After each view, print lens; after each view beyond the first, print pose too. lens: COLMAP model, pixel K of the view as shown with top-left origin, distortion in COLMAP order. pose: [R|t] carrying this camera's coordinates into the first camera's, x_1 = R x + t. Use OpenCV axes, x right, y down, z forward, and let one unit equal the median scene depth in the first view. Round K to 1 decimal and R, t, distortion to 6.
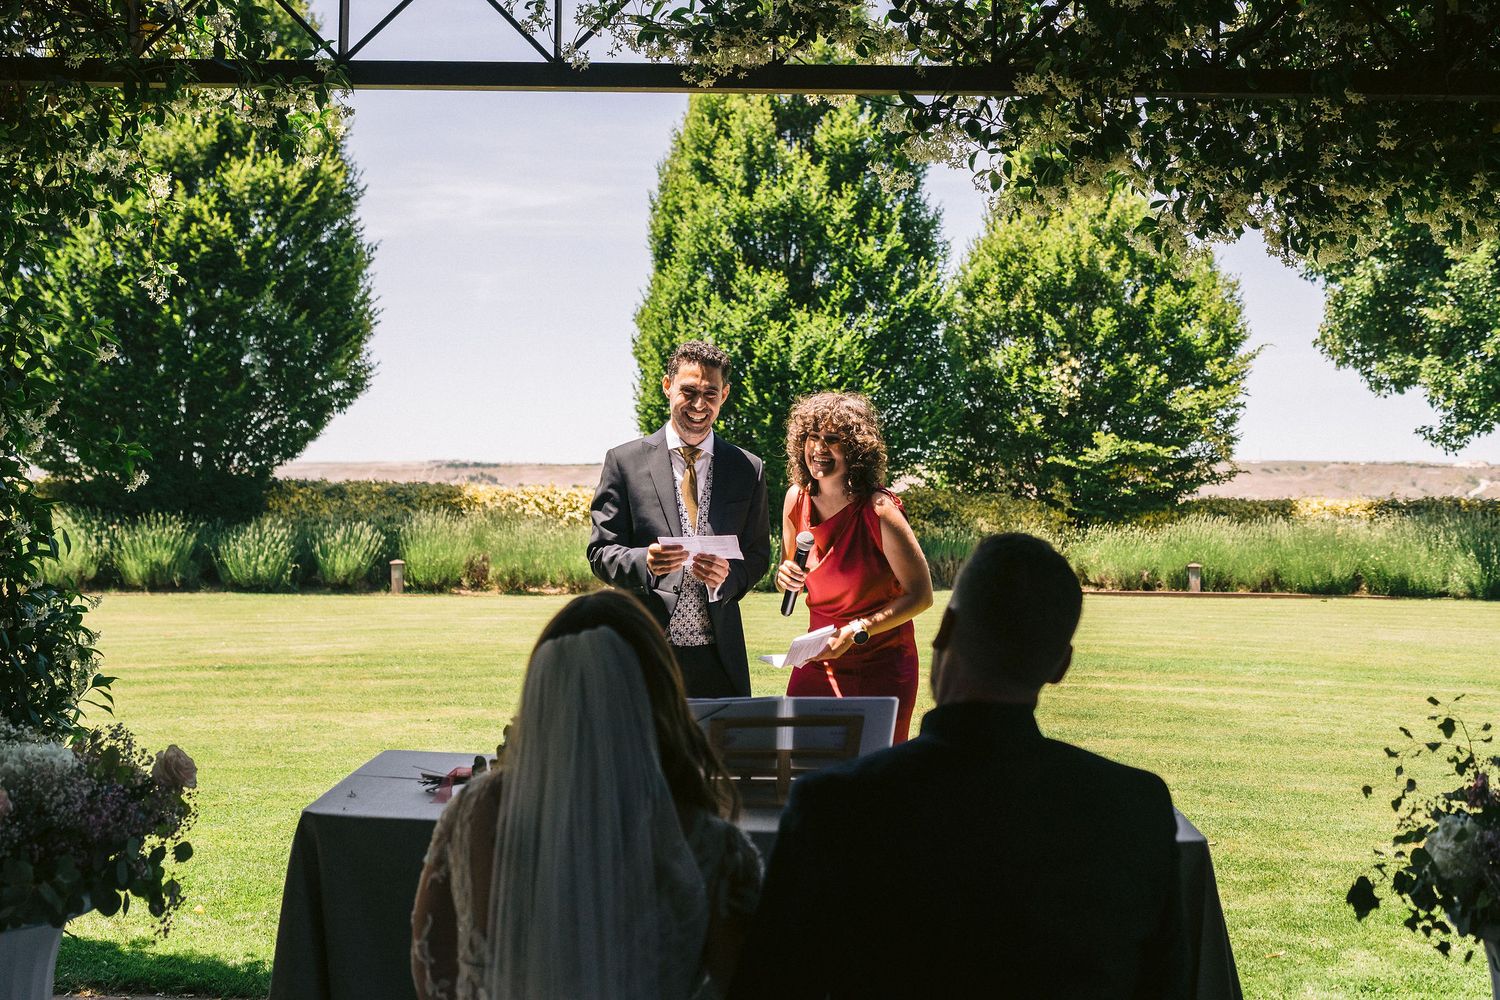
lens RADIAL K [[1485.3, 0, 730.7], [0, 1485.3, 494.3], [0, 0, 1]] dist [0.001736, -0.001143]
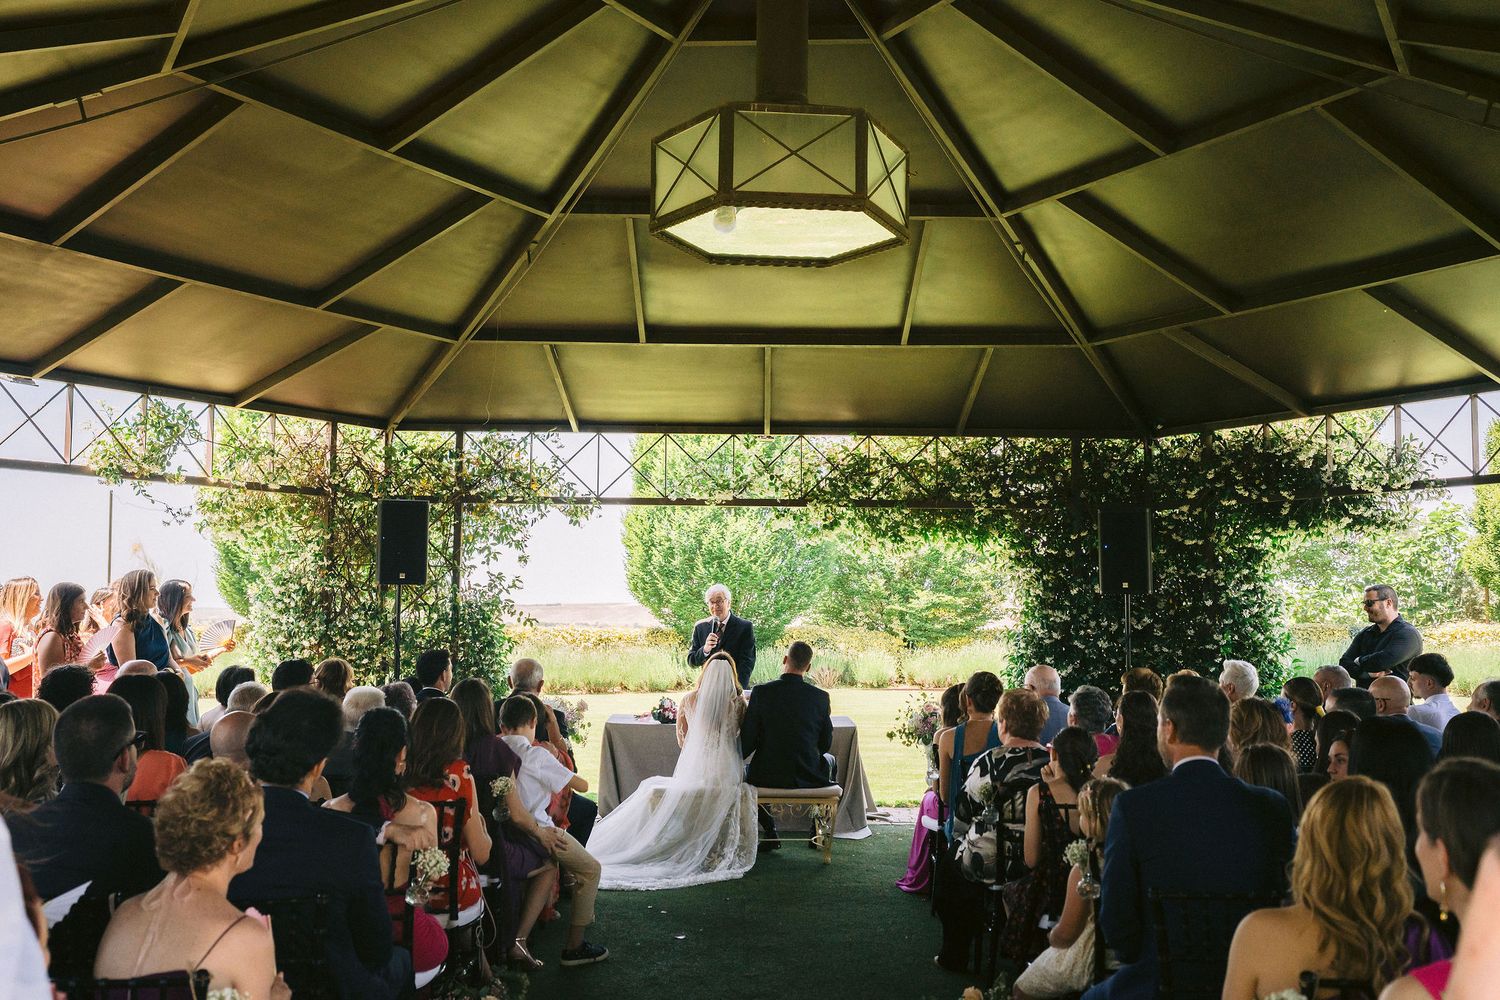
lens RADIAL K [[1485.3, 0, 730.7], [0, 1485.3, 494.3], [0, 0, 1]] dist [0.001736, -0.001143]
pose [[0.998438, -0.004684, 0.055669, -0.042190], [0.009633, 0.995989, -0.088958, -0.002937], [-0.055029, 0.089355, 0.994478, -0.594140]]
